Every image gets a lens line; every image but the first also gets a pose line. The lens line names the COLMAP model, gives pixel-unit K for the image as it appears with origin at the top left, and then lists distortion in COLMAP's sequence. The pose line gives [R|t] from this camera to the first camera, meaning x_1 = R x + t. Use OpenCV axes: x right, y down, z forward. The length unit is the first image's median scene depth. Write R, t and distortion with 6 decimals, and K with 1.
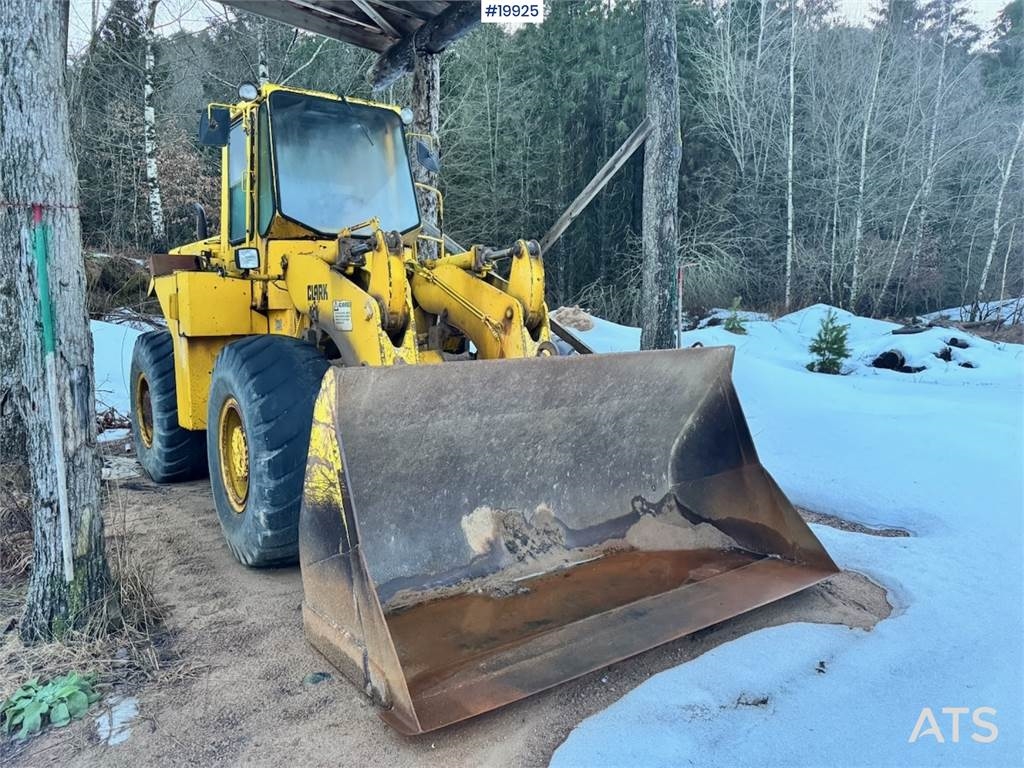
lens RADIAL K [[712.8, 0, 511.5], [0, 712.8, 381.0], [0, 0, 1]] dist [0.092752, -0.124960]
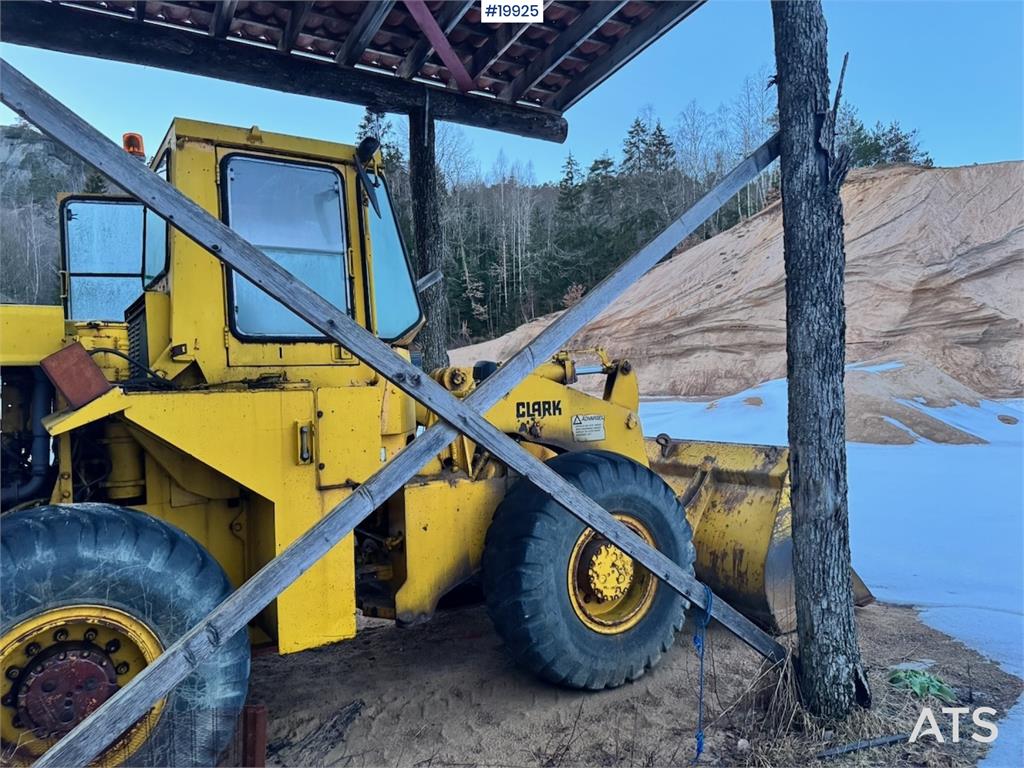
lens RADIAL K [[712.8, 0, 511.5], [0, 712.8, 381.0], [0, 0, 1]] dist [0.092752, -0.124960]
pose [[0.066765, 0.014442, 0.997664, -1.266656], [0.128588, 0.991432, -0.022957, -0.142119], [-0.989448, 0.129820, 0.064336, 0.949589]]
